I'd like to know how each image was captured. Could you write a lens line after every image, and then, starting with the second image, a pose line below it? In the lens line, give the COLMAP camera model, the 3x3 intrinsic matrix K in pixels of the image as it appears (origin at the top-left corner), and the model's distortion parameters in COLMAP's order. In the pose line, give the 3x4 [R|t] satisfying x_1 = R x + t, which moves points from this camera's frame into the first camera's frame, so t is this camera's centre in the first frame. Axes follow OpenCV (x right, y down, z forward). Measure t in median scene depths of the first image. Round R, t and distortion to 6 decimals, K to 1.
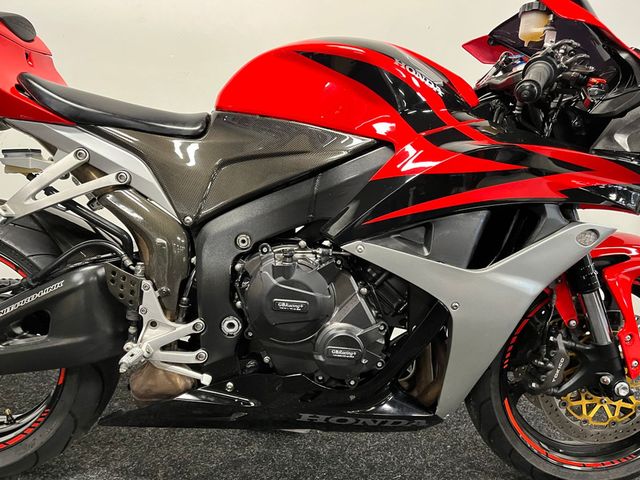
lens RADIAL K [[481.3, 0, 321.2], [0, 481.3, 245.1], [0, 0, 1]] dist [0.088957, -0.120597]
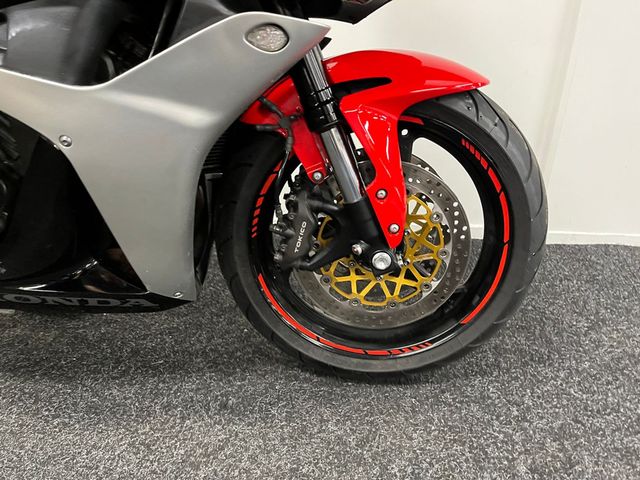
lens RADIAL K [[481.3, 0, 321.2], [0, 481.3, 245.1], [0, 0, 1]] dist [0.088957, -0.120597]
pose [[0.997052, -0.002484, -0.076695, 0.651886], [0.018590, 0.977523, 0.210009, 0.121361], [0.074449, -0.210816, 0.974687, 0.285075]]
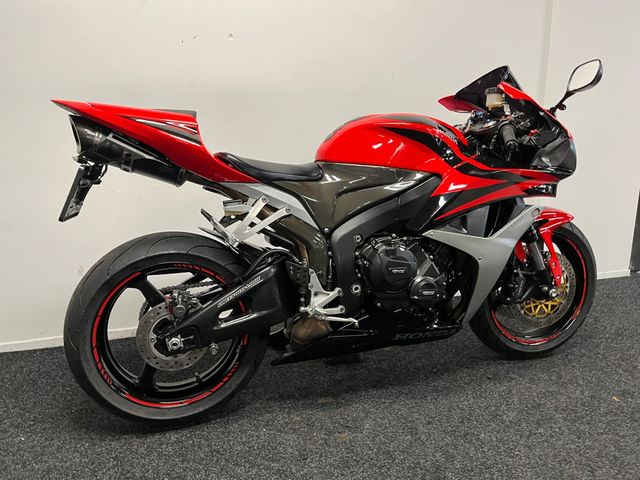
lens RADIAL K [[481.3, 0, 321.2], [0, 481.3, 245.1], [0, 0, 1]] dist [0.088957, -0.120597]
pose [[0.962505, -0.130817, 0.237637, -0.695275], [0.123341, 0.991292, 0.046126, -0.079559], [-0.241602, -0.015086, 0.970258, -0.613996]]
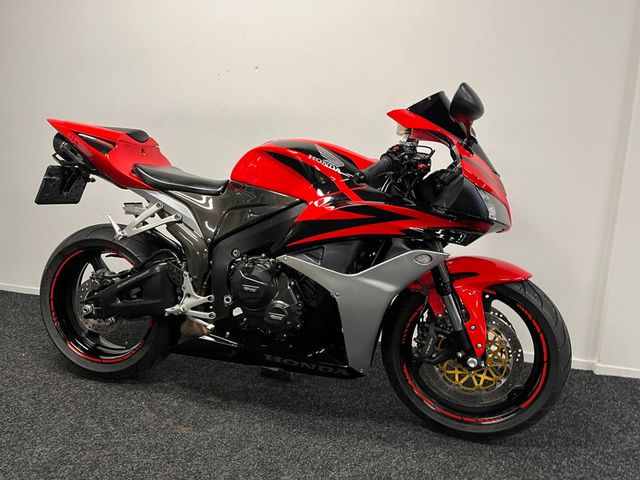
lens RADIAL K [[481.3, 0, 321.2], [0, 481.3, 245.1], [0, 0, 1]] dist [0.088957, -0.120597]
pose [[0.956582, 0.034760, -0.289384, 0.666443], [-0.044415, 0.998652, -0.026863, -0.003217], [0.288060, 0.038550, 0.956836, -0.634798]]
